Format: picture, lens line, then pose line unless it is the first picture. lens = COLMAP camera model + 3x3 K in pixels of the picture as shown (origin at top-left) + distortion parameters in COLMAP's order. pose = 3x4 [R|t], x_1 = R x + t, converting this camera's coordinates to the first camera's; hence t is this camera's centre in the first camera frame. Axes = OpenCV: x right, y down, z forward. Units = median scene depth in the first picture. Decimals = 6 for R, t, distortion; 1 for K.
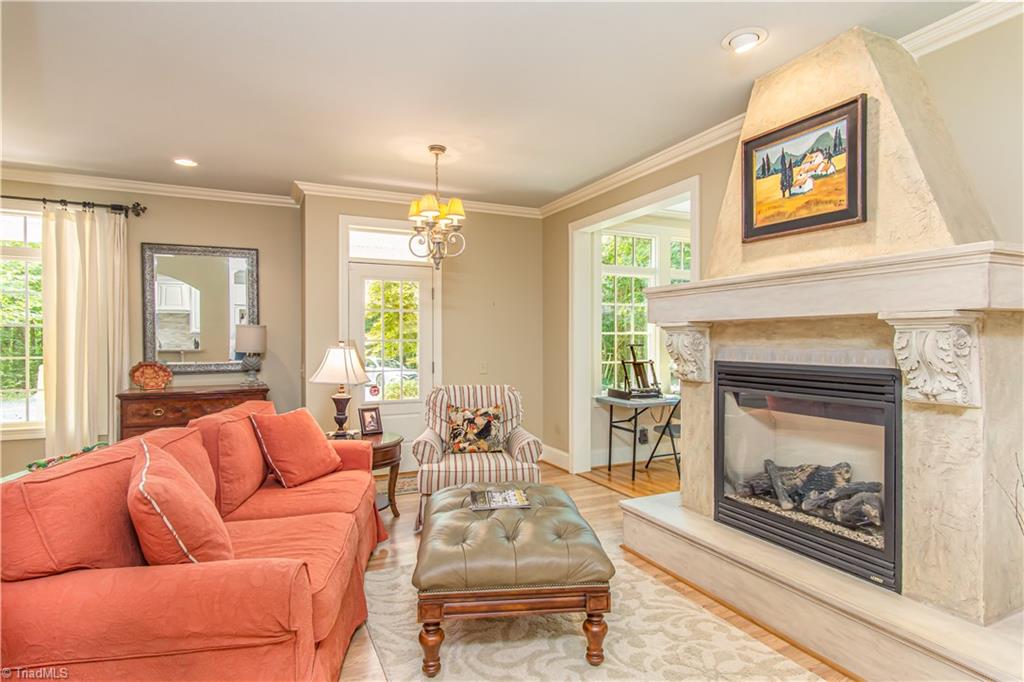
lens RADIAL K [[542.7, 0, 518.5], [0, 542.7, 341.8], [0, 0, 1]] dist [0.001484, 0.000608]
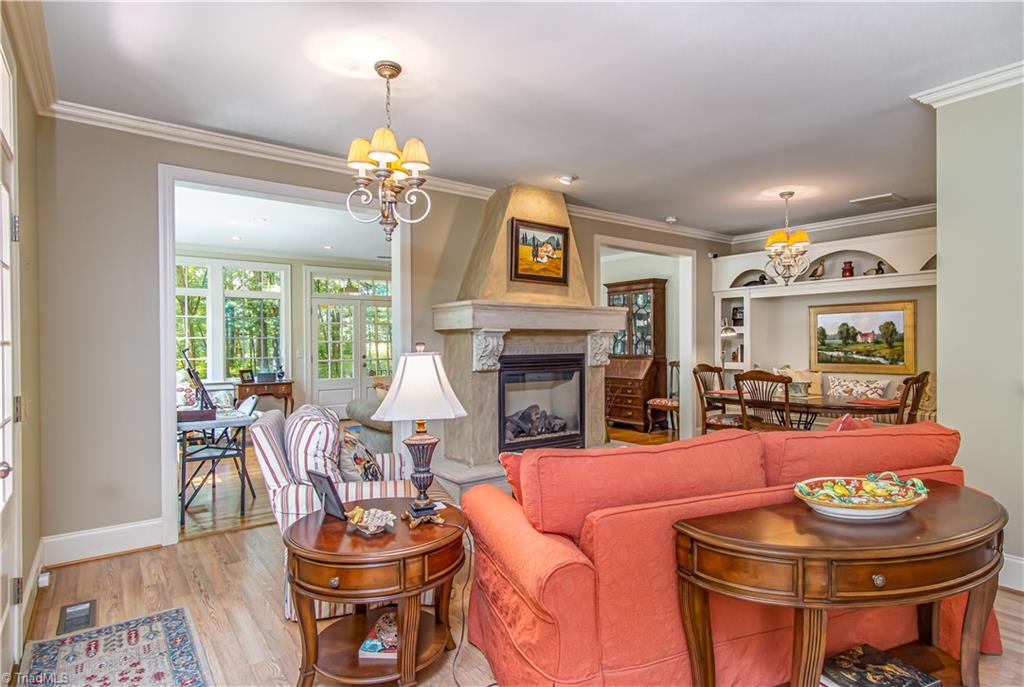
lens RADIAL K [[552.4, 0, 512.0], [0, 552.4, 343.5], [0, 0, 1]] dist [-0.000805, -0.000916]
pose [[-0.190037, -0.000289, 0.981777, -1.257474], [0.007282, 0.999972, 0.001704, 0.000735], [-0.981750, 0.007473, -0.190030, 1.393249]]
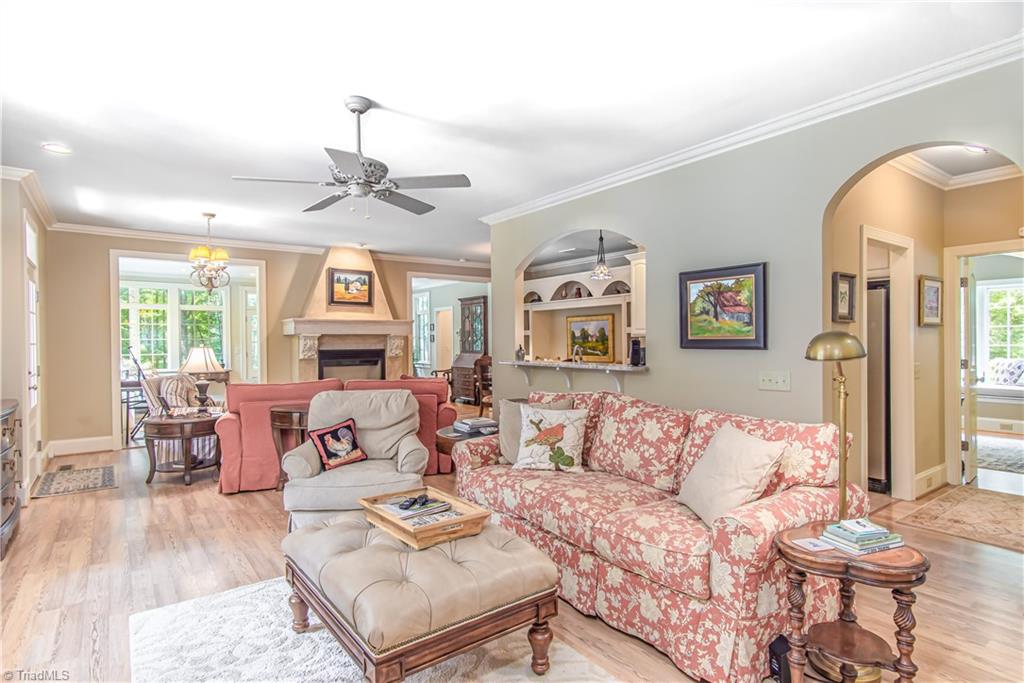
lens RADIAL K [[556.5, 0, 512.0], [0, 556.5, 341.5], [0, 0, 1]] dist [0.002212, 0.000672]
pose [[-0.175055, 0.001362, 0.984558, -2.581470], [0.011101, 0.999938, 0.000590, 0.005164], [-0.984496, 0.011033, -0.175059, 0.635055]]
